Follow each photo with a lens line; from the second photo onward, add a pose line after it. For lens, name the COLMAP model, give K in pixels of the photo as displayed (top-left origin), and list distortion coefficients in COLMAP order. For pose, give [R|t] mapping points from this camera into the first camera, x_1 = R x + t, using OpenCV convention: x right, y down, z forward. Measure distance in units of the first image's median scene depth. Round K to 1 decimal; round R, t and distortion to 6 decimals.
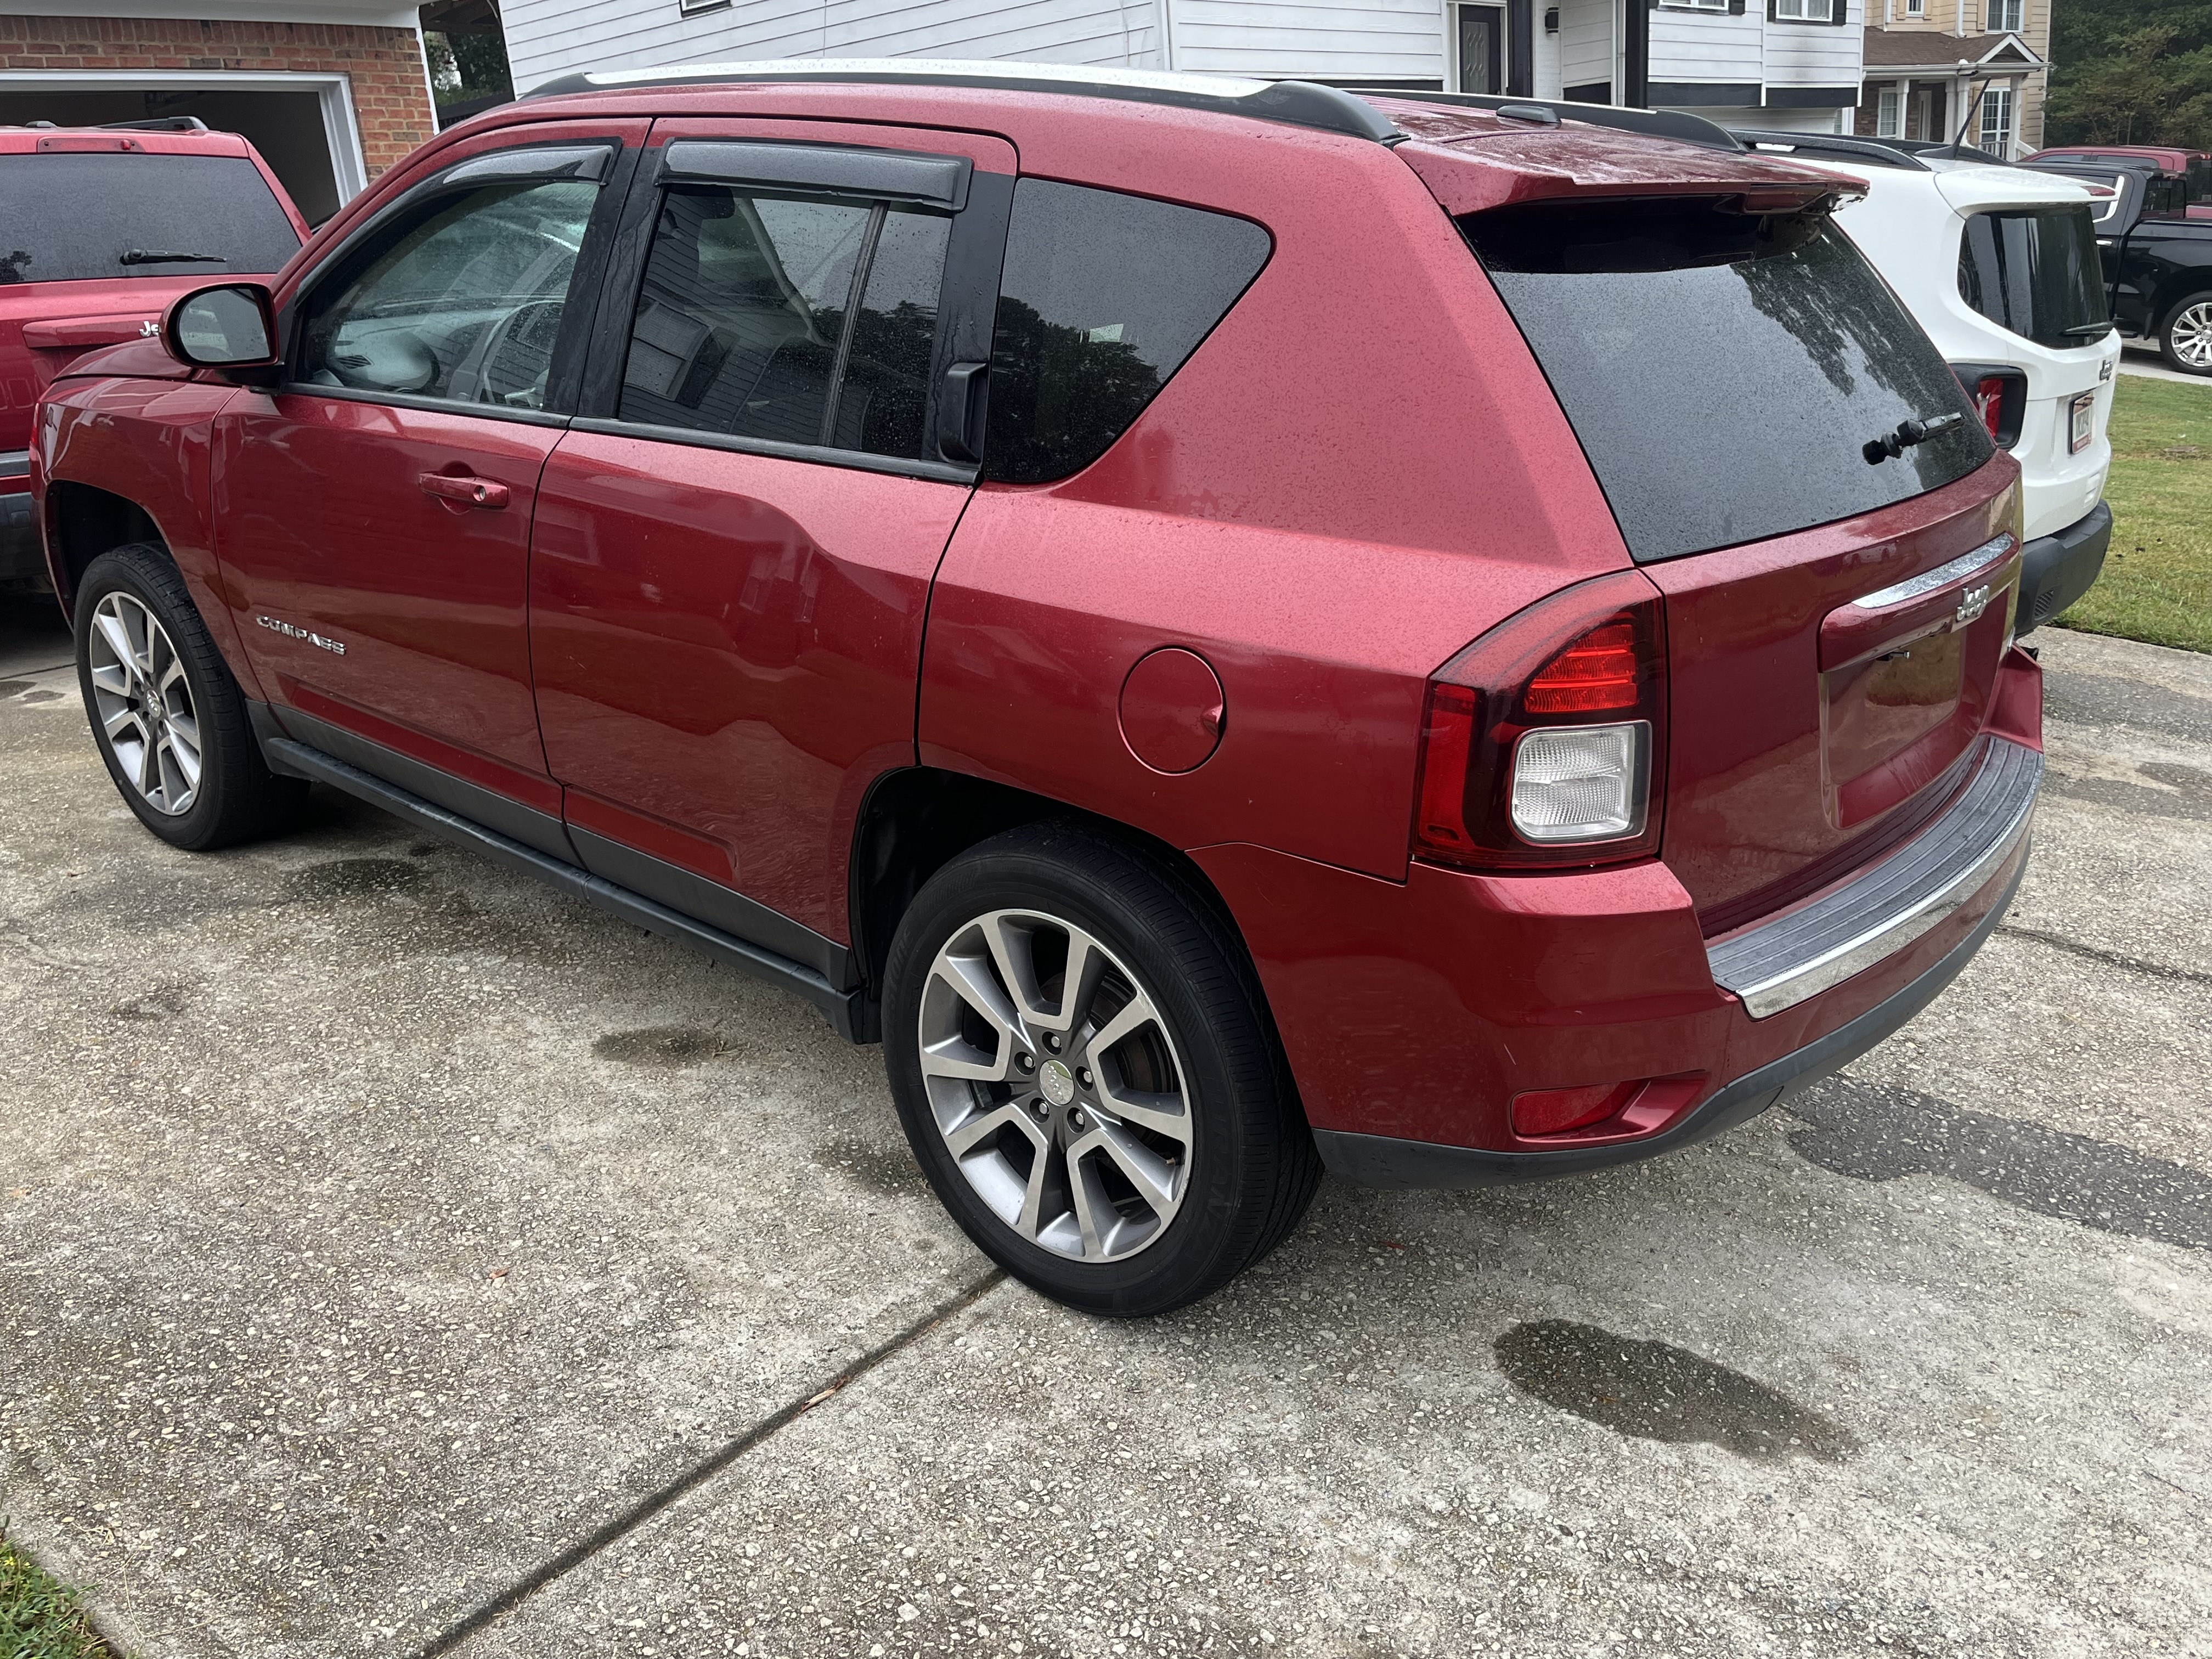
lens RADIAL K [[1829.0, 0, 1122.6], [0, 1829.0, 821.9], [0, 0, 1]] dist [0.040827, -0.034225]
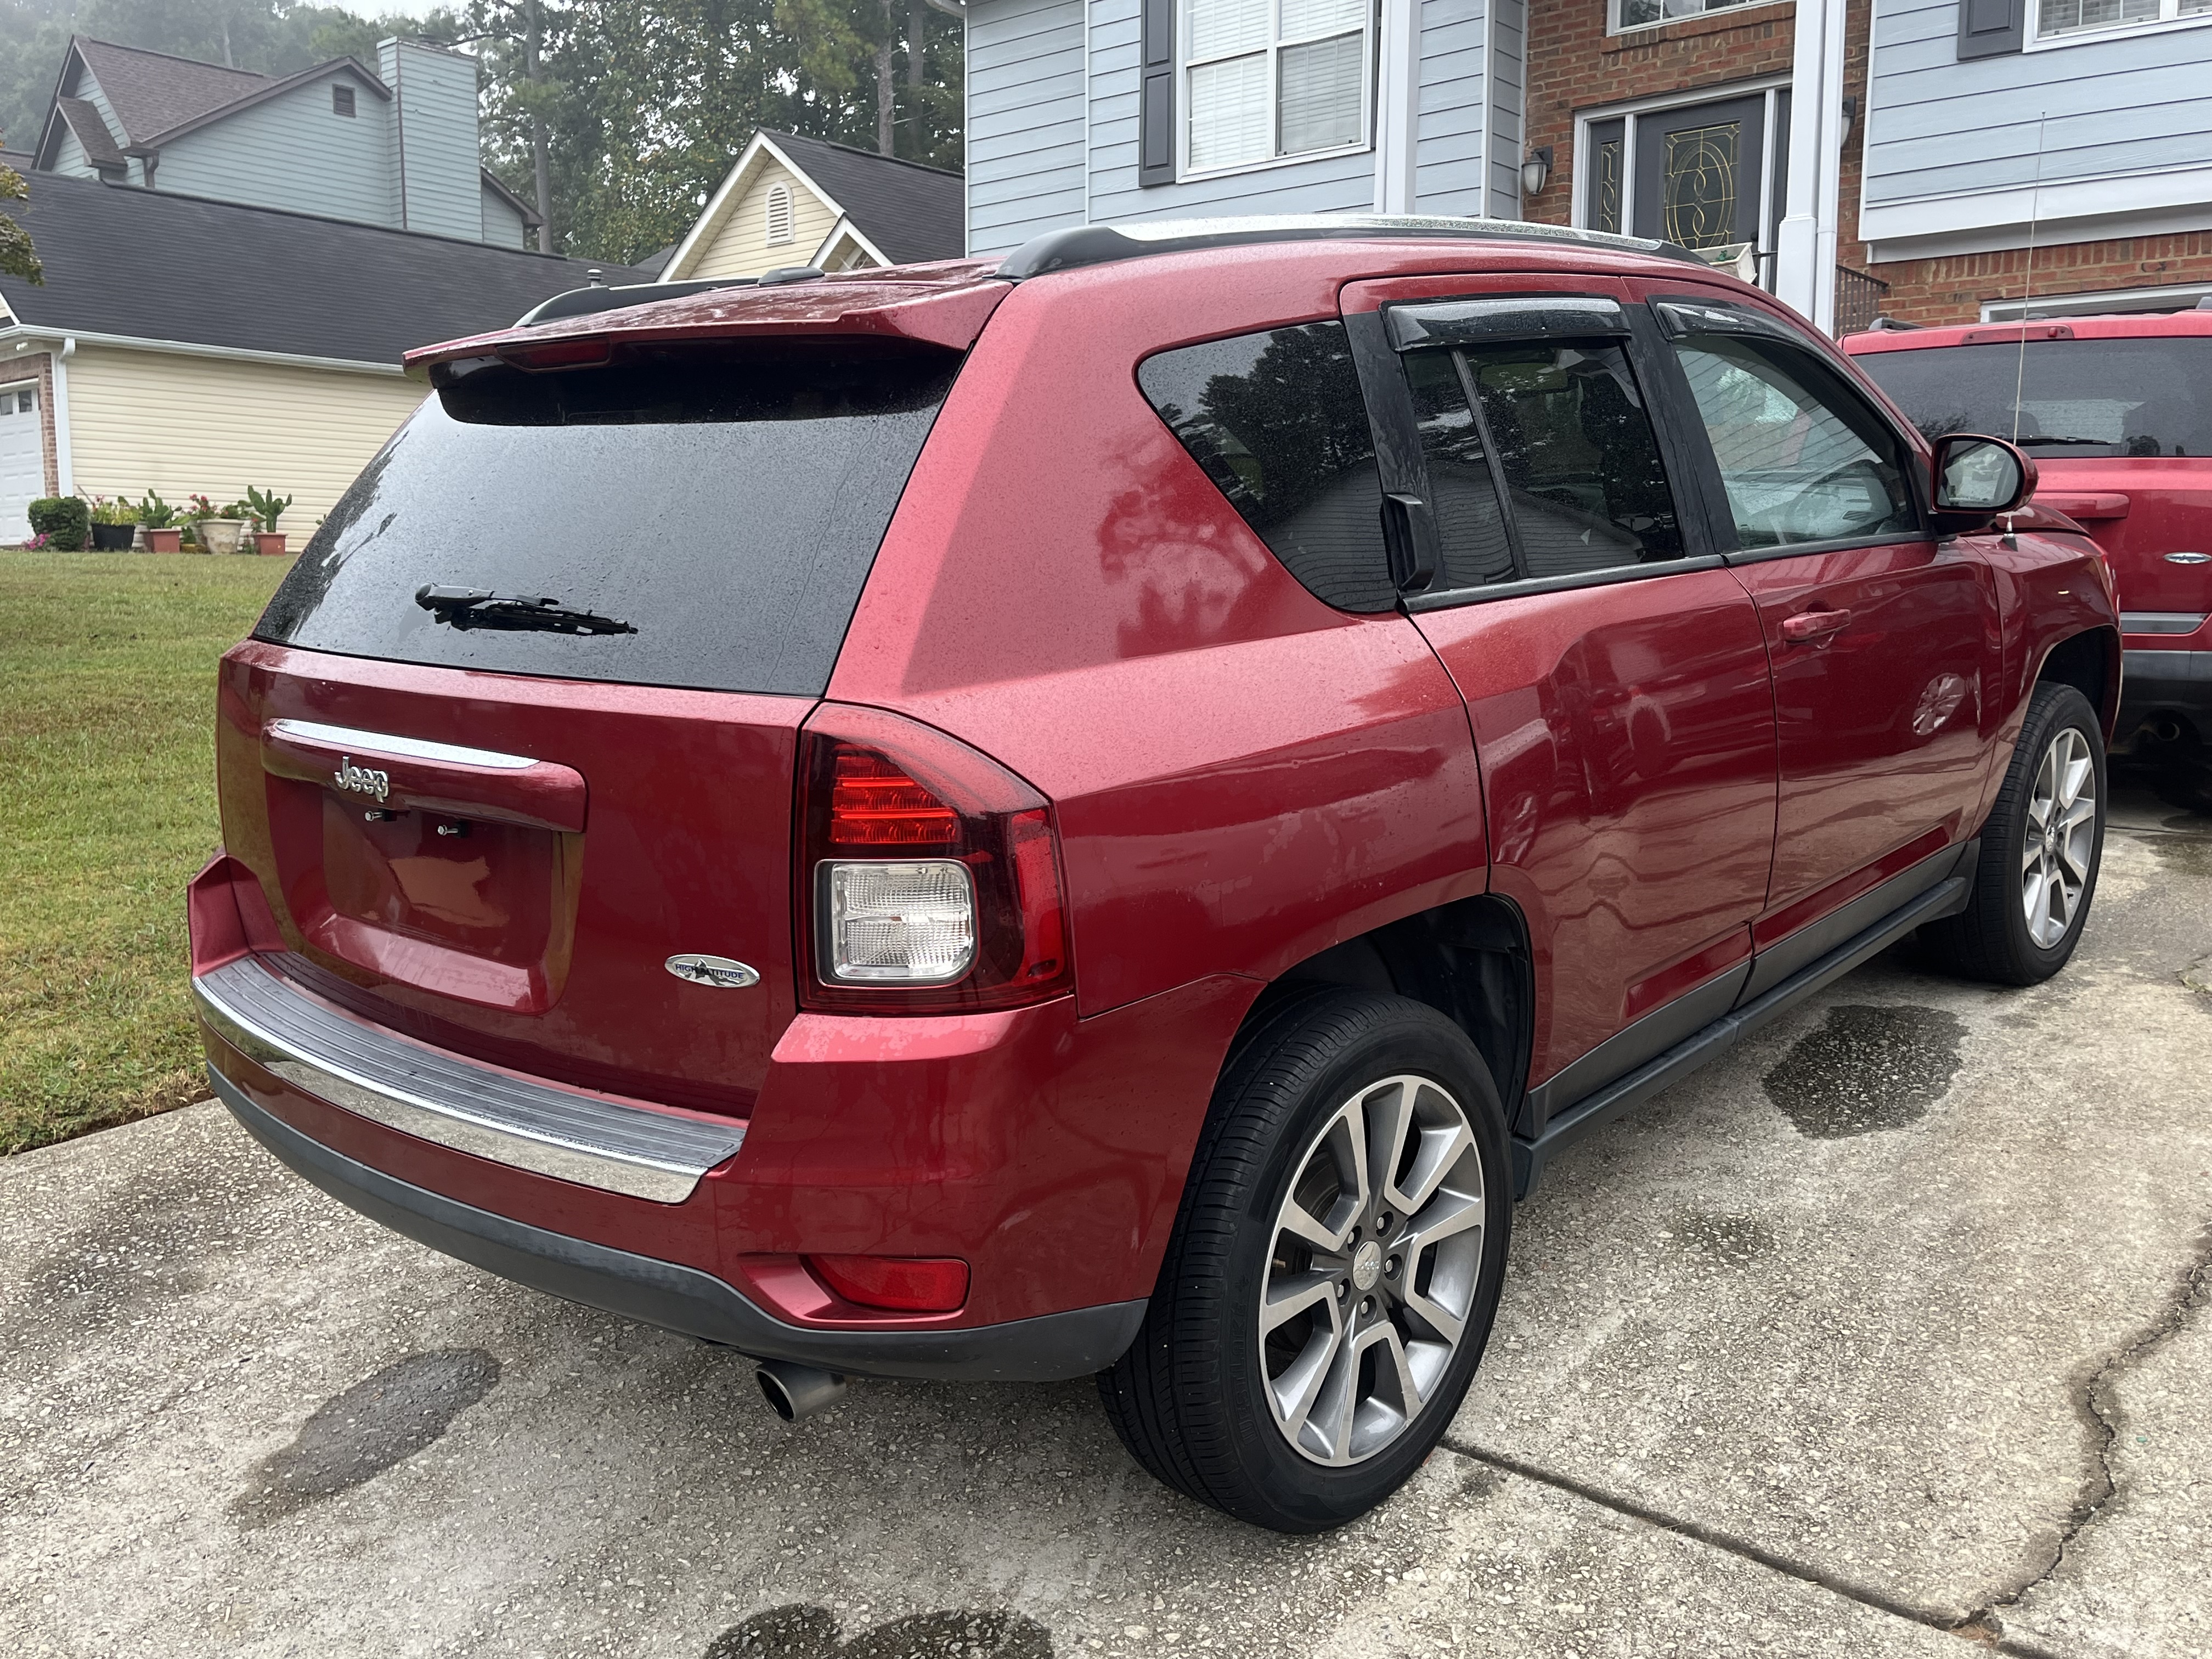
lens RADIAL K [[1928.9, 0, 1121.5], [0, 1928.9, 836.4], [0, 0, 1]] dist [0.051292, -0.053477]
pose [[-0.039576, 0.197648, -0.979474, 1.416721], [-0.299009, 0.932981, 0.200348, -0.404878], [0.953429, 0.300801, 0.022175, 1.367987]]
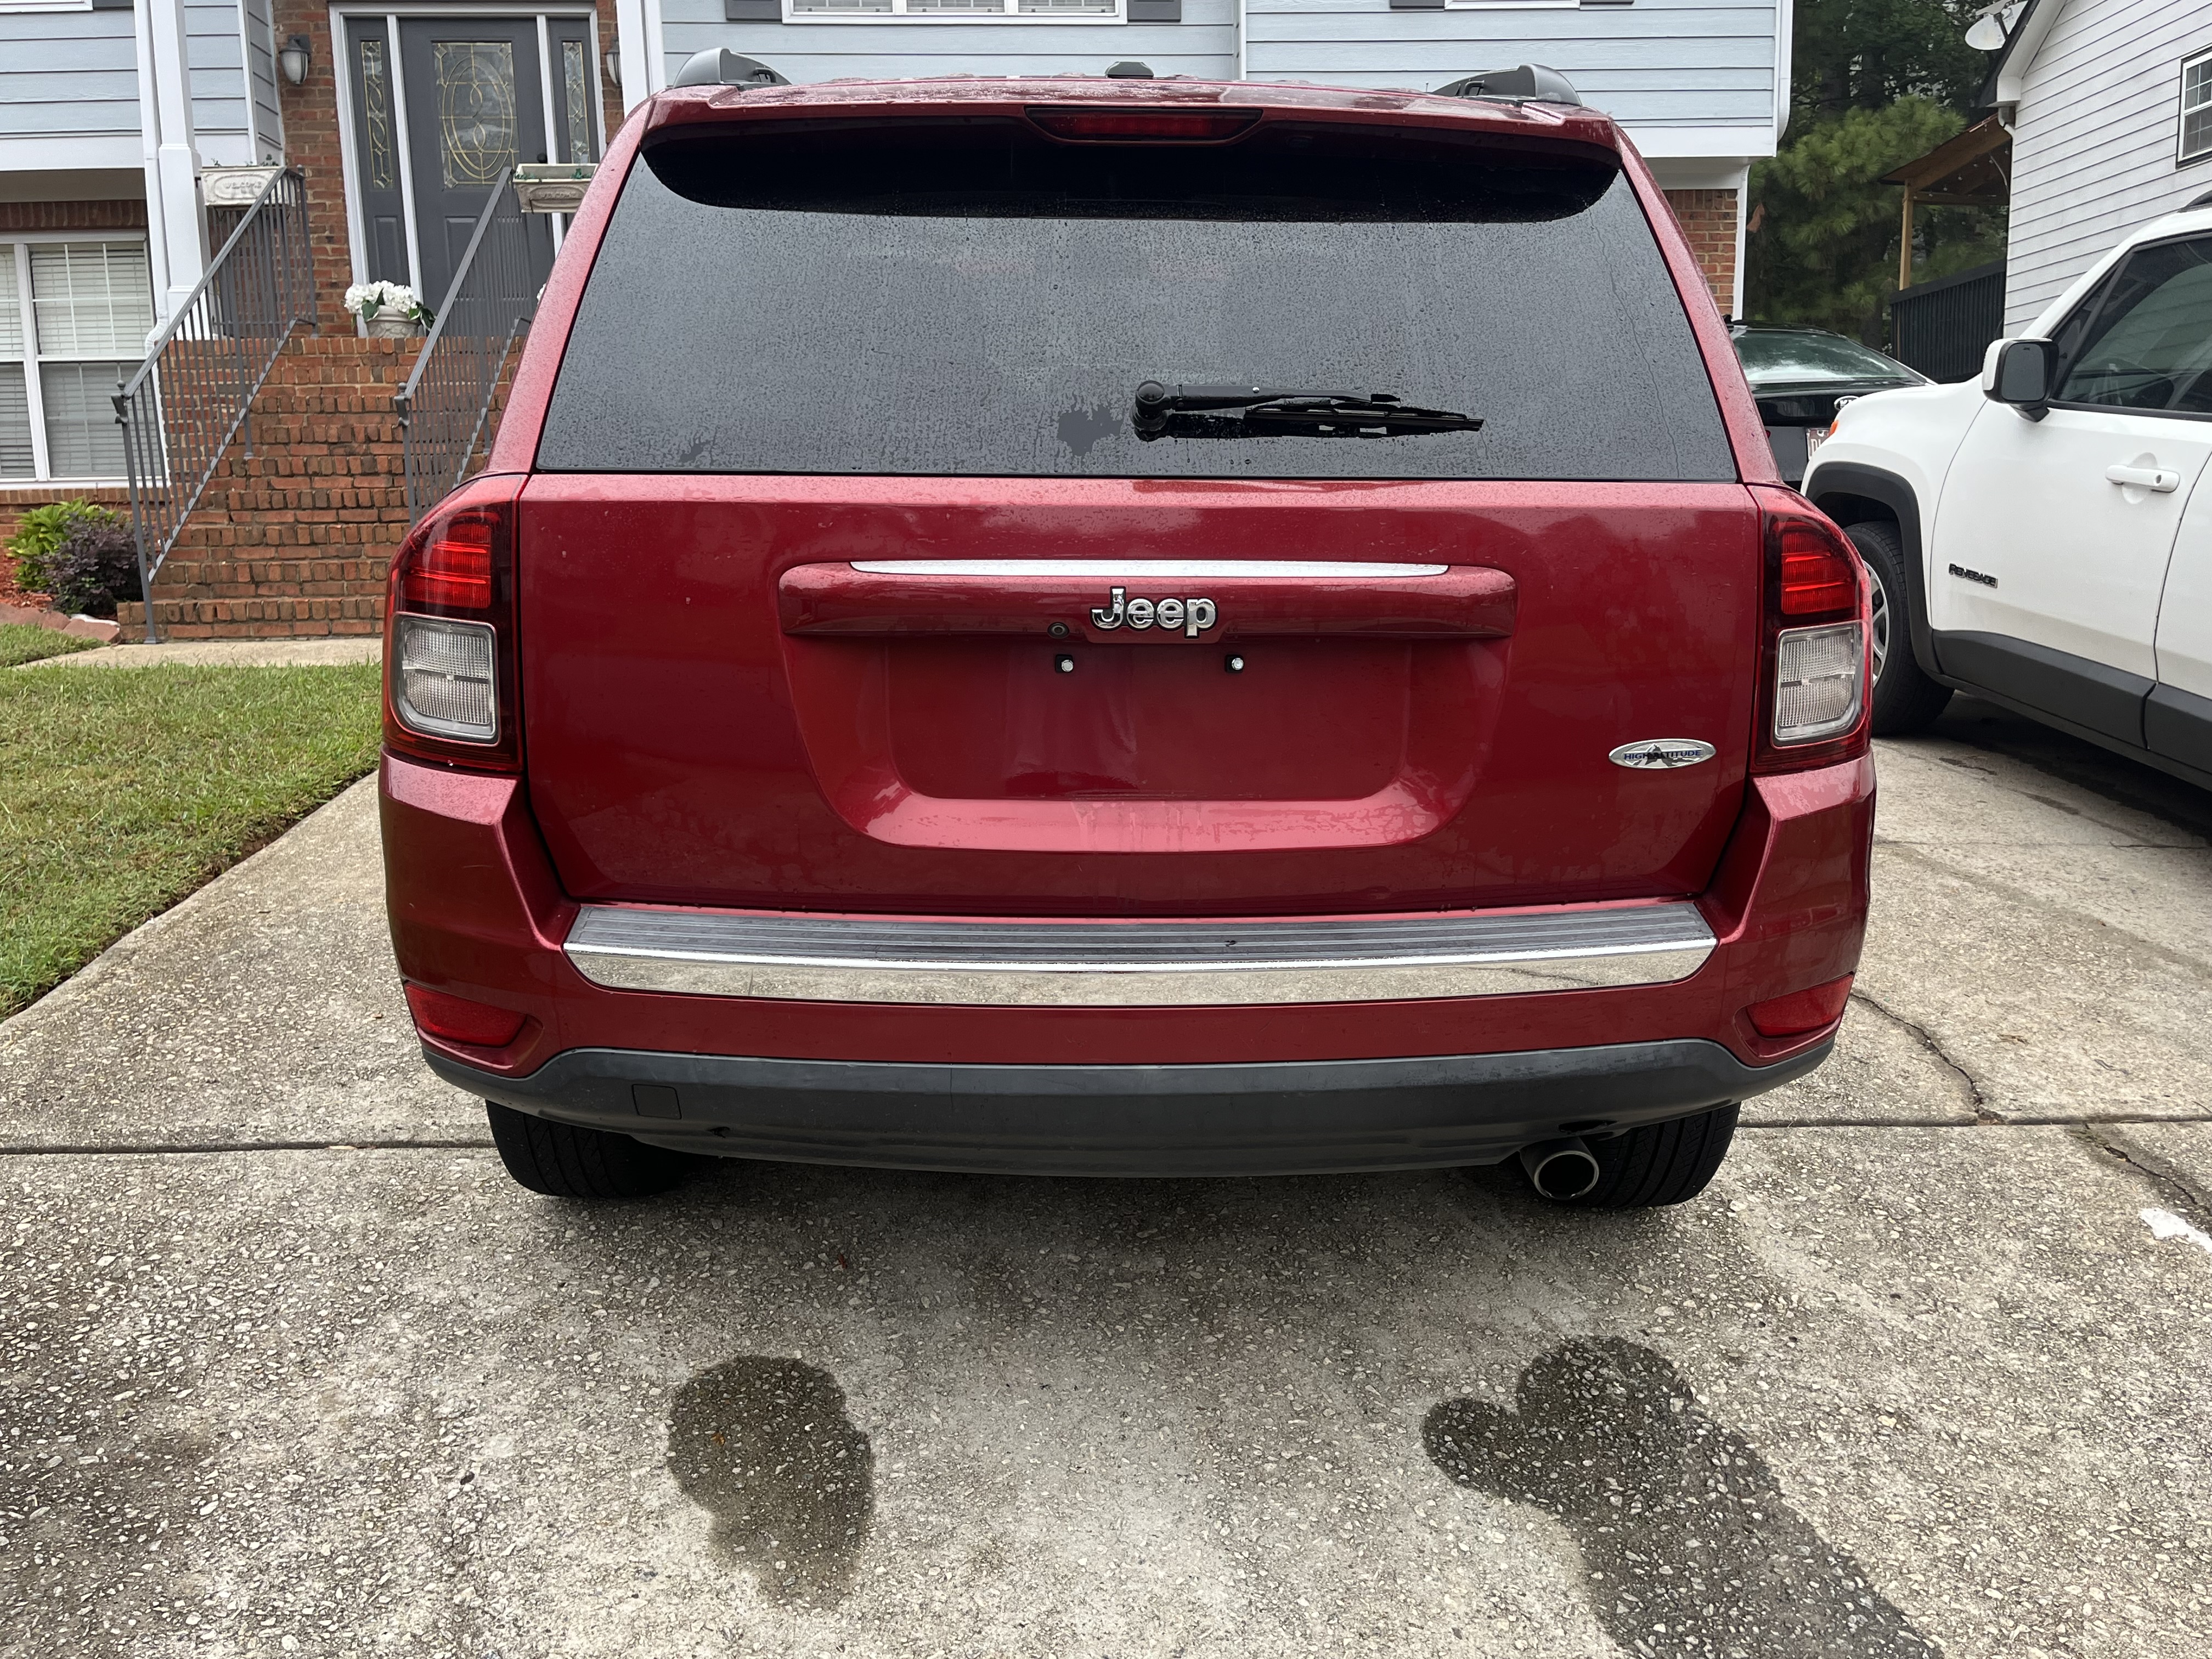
lens RADIAL K [[1829.0, 0, 1143.6], [0, 1829.0, 817.0], [0, 0, 1]] dist [0.040827, -0.034225]
pose [[0.676746, 0.179776, -0.713929, 1.038587], [-0.248745, 0.968535, 0.008099, -0.042001], [0.692922, 0.172106, 0.700171, 0.481973]]
